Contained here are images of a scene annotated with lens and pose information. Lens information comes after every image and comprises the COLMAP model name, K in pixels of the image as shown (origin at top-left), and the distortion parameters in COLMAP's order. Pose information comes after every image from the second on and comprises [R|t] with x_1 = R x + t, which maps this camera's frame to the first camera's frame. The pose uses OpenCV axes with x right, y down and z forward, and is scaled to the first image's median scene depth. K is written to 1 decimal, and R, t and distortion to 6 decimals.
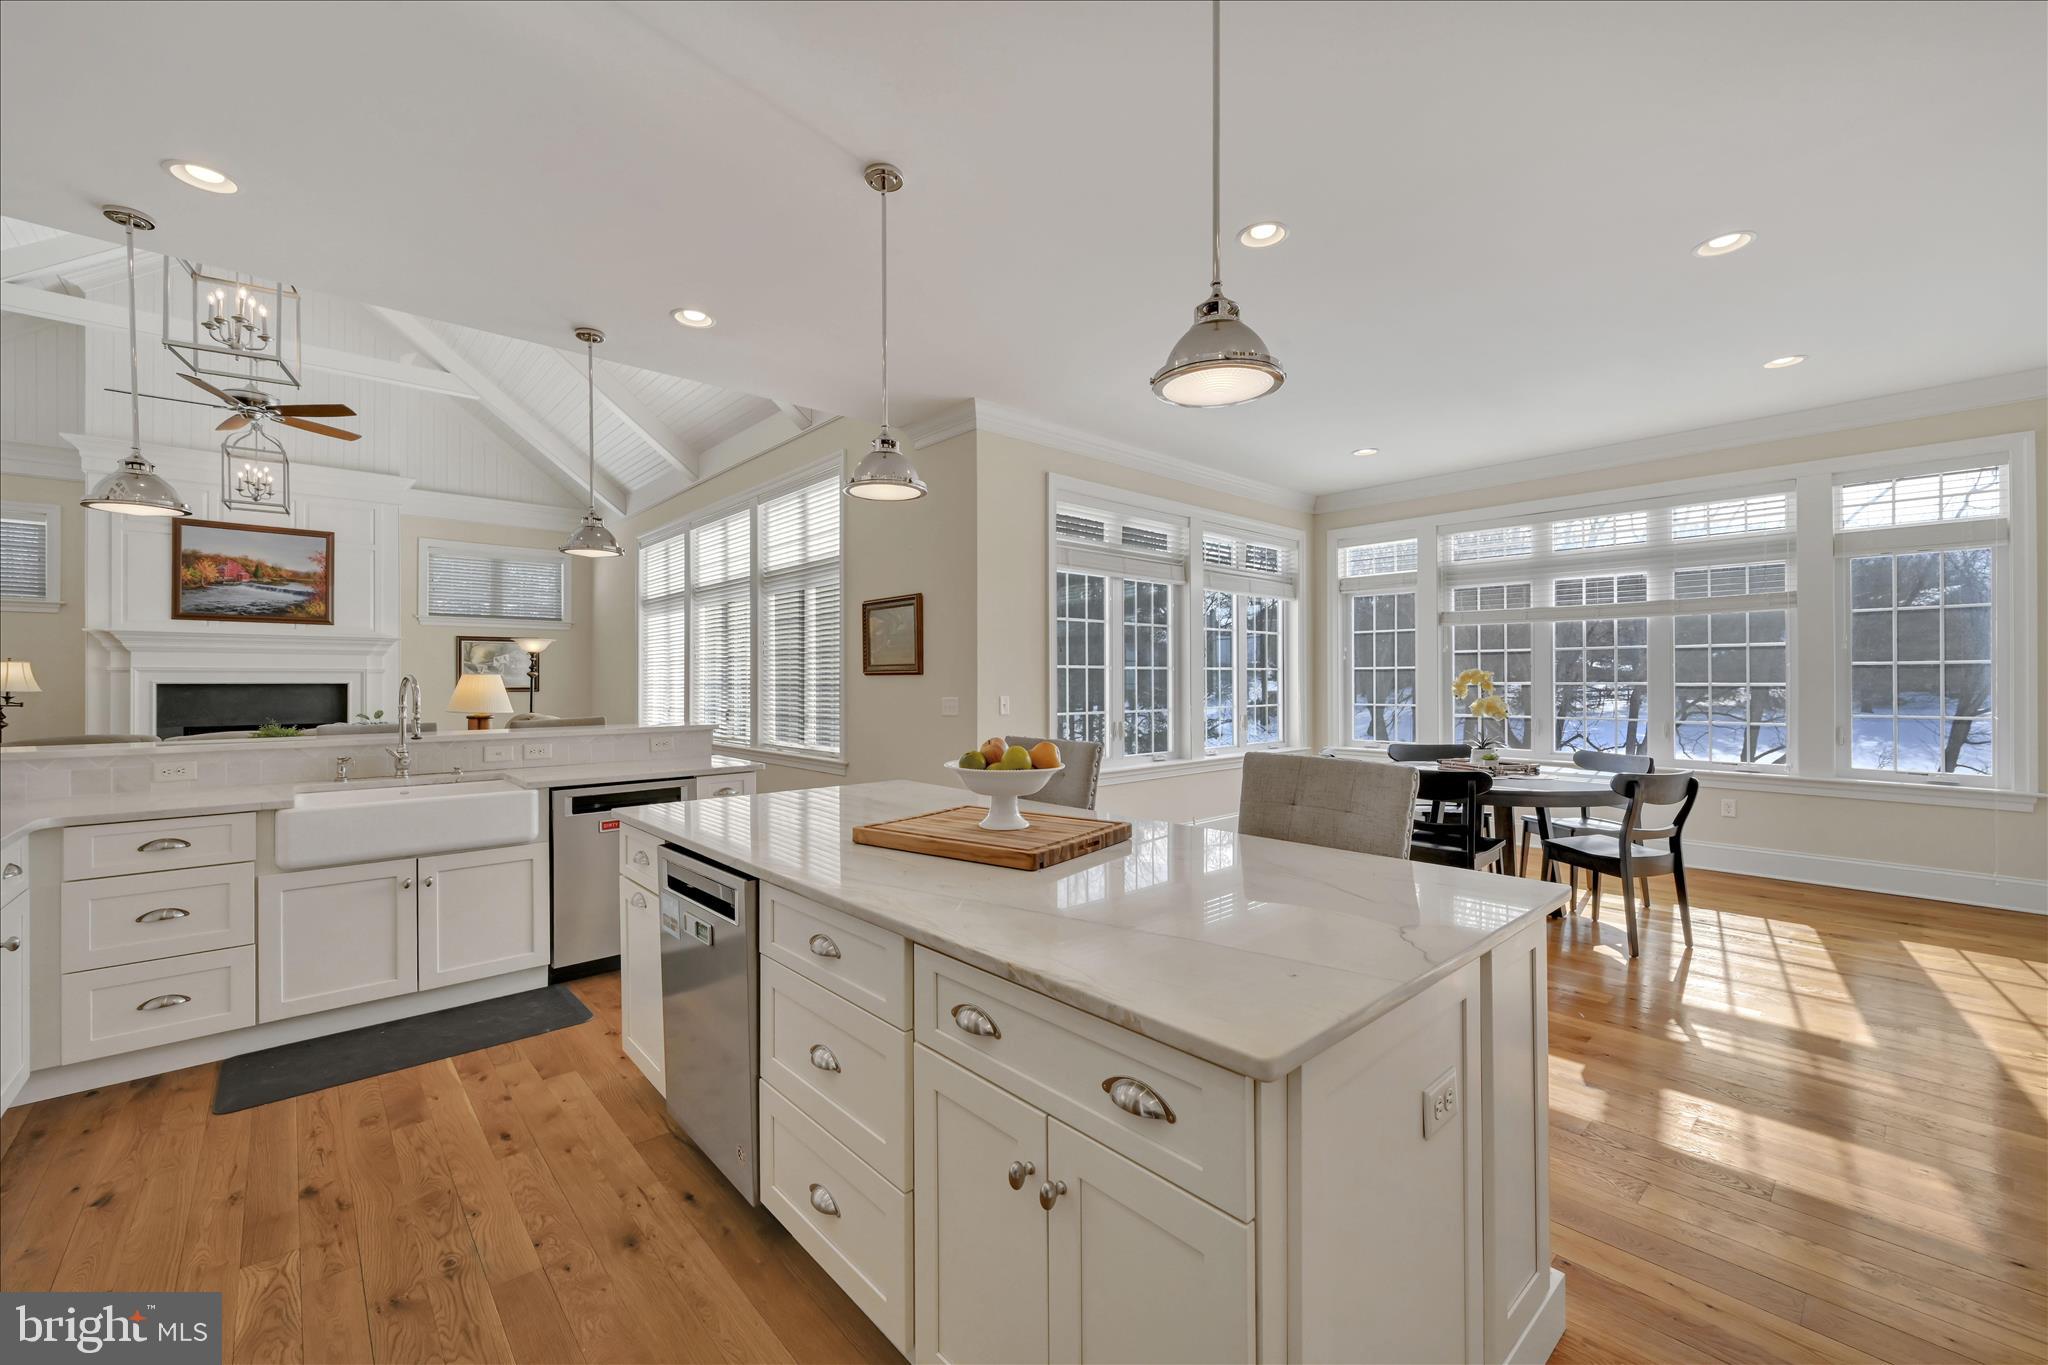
lens RADIAL K [[815.1, 0, 1026.0], [0, 815.1, 681.1], [0, 0, 1]] dist [-0.003701, 0.001035]
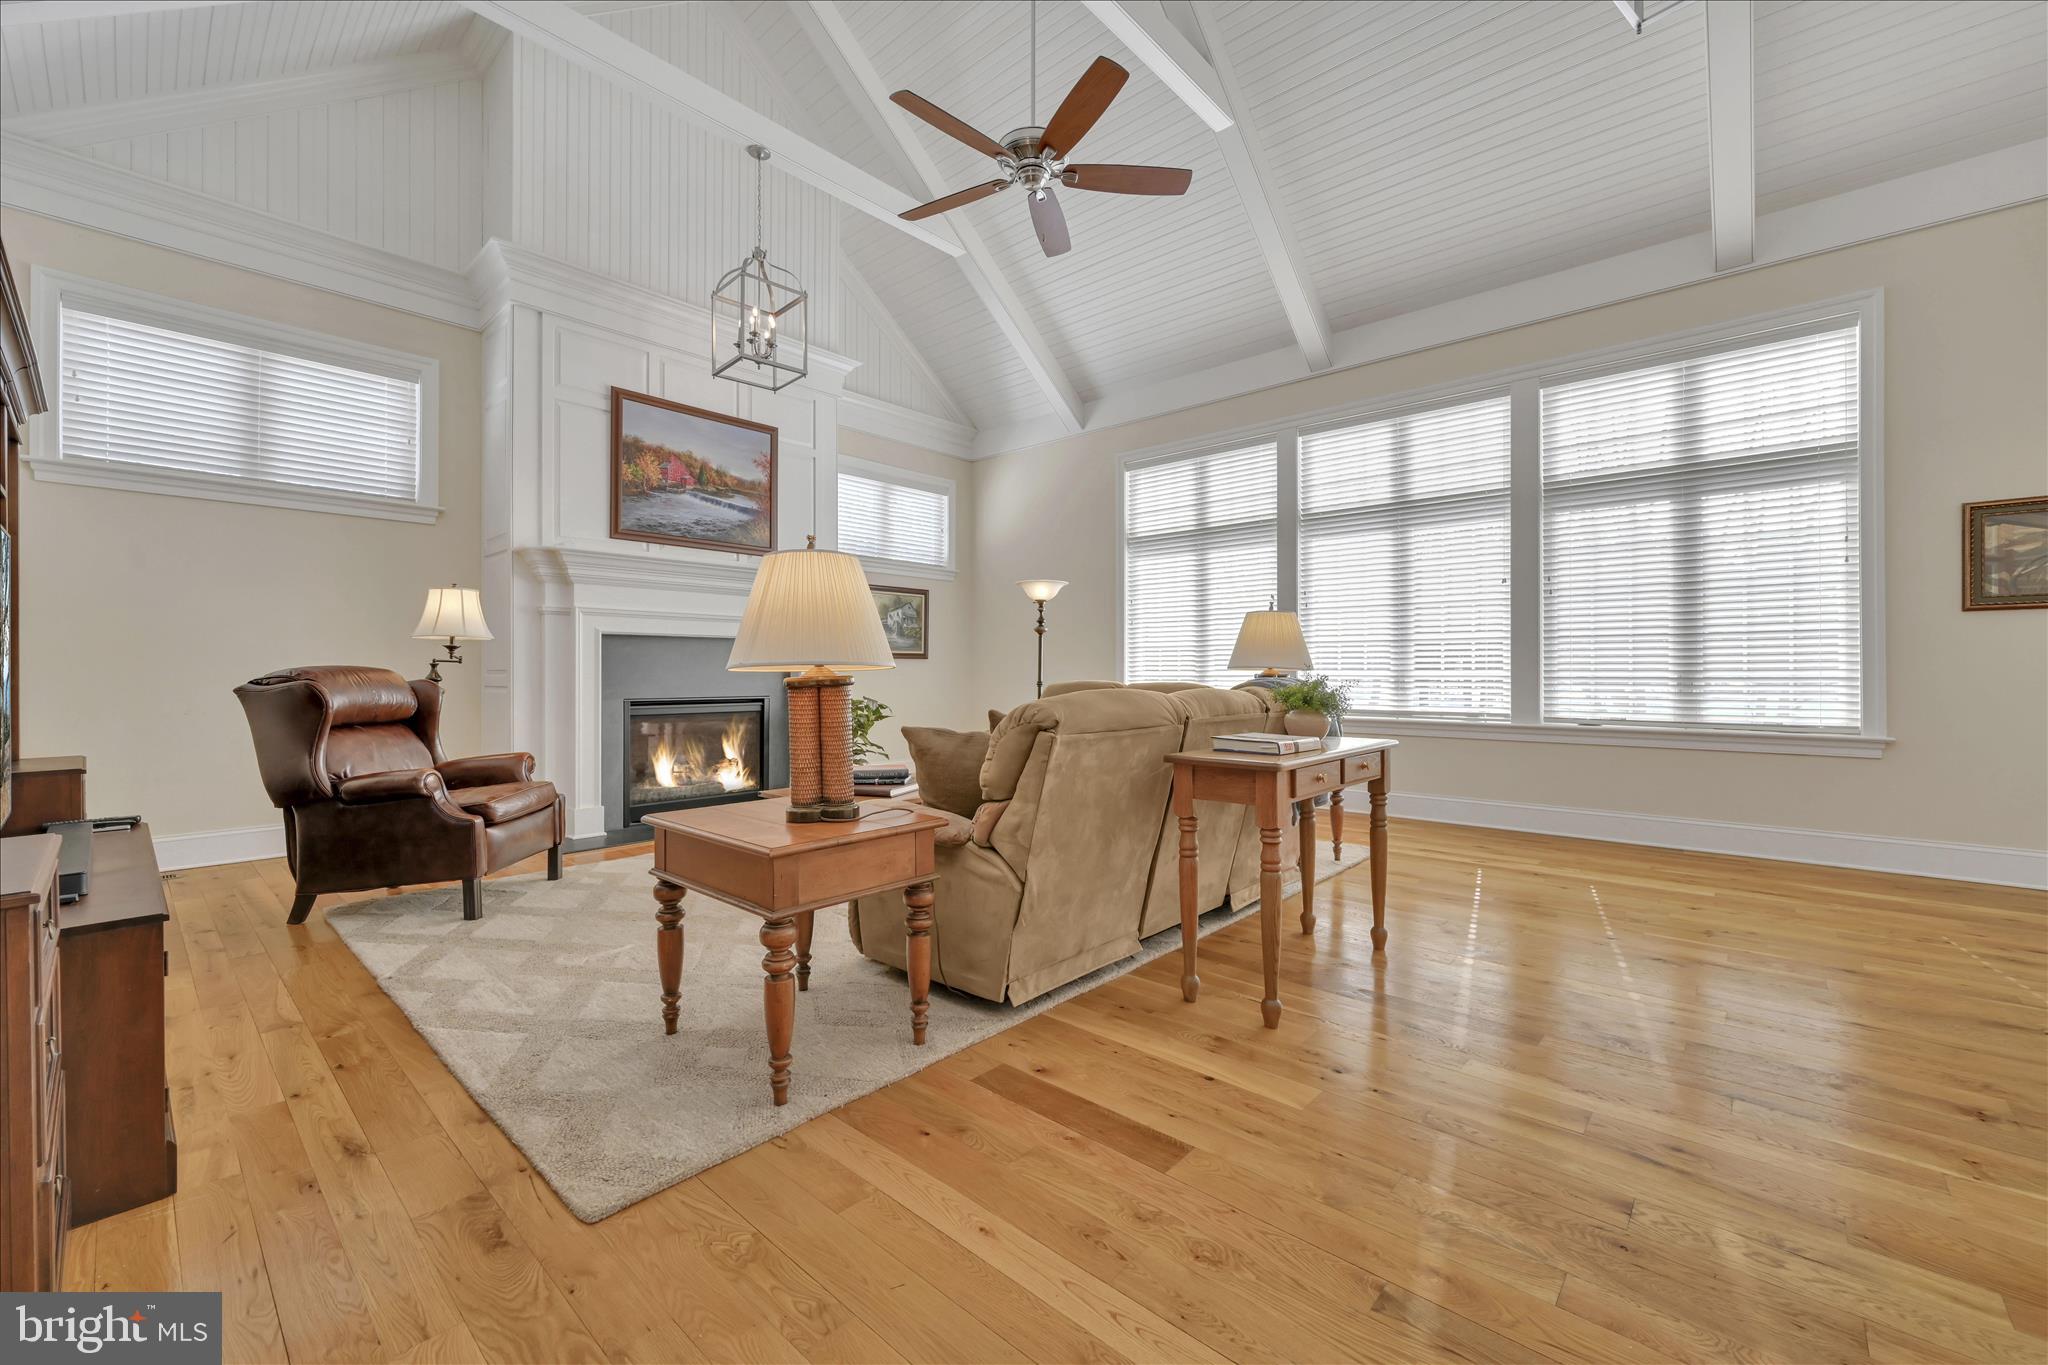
lens RADIAL K [[815.1, 0, 1024.9], [0, 815.1, 677.1], [0, 0, 1]] dist [-0.003701, 0.001035]
pose [[0.994798, 0.002196, 0.101845, -0.758922], [-0.002892, 0.999973, 0.006686, 0.032113], [-0.101828, -0.006946, 0.994778, 0.287829]]
